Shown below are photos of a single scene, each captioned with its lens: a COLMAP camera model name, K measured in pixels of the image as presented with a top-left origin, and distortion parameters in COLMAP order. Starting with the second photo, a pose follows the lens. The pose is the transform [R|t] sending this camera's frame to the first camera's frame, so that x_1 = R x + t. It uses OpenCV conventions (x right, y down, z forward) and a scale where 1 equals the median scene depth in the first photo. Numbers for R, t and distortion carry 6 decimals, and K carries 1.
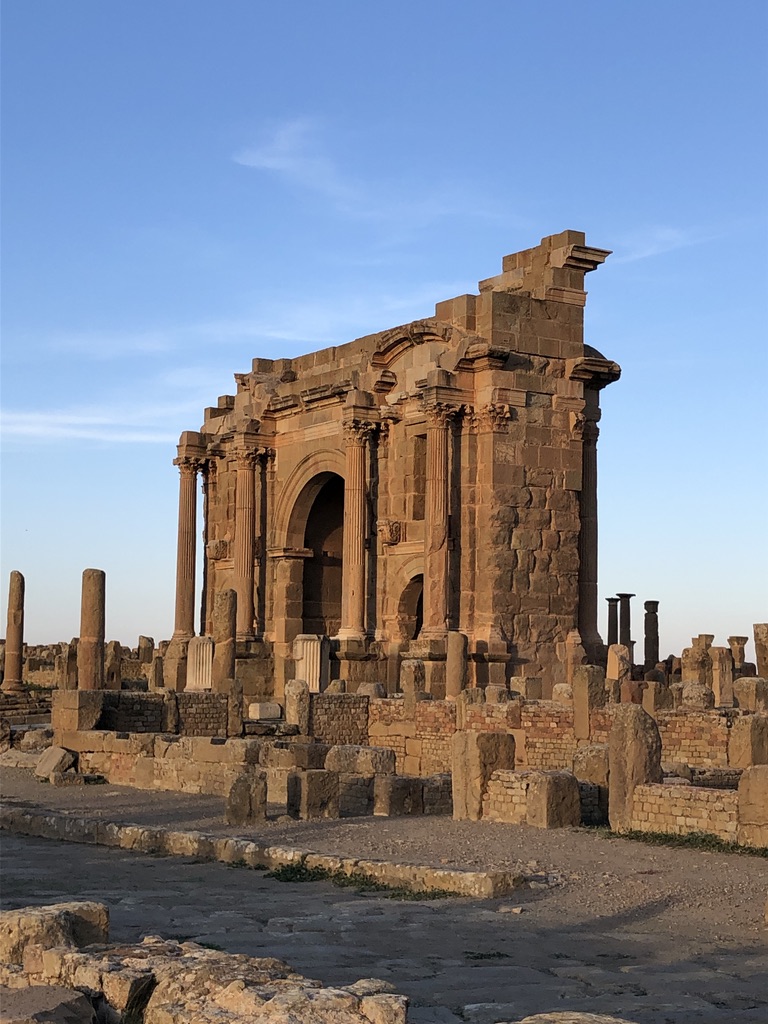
lens RADIAL K [[1695.7, 0, 381.0], [0, 1695.7, 518.4], [0, 0, 1]] dist [0.183062, 0.000000]
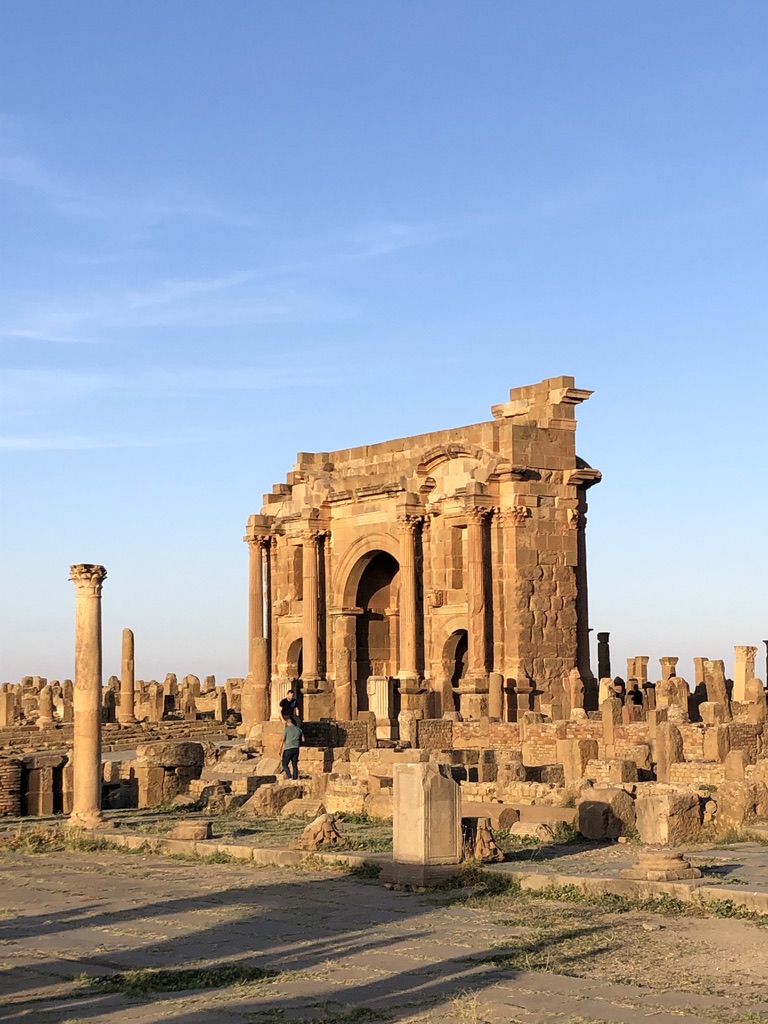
lens RADIAL K [[1870.4, 0, 385.5], [0, 1870.4, 507.1], [0, 0, 1]] dist [0.197828, 0.000000]
pose [[0.997343, -0.018496, 0.070466, -0.138212], [0.018990, 0.999800, -0.006345, -0.055675], [-0.070334, 0.007667, 0.997494, -0.484117]]
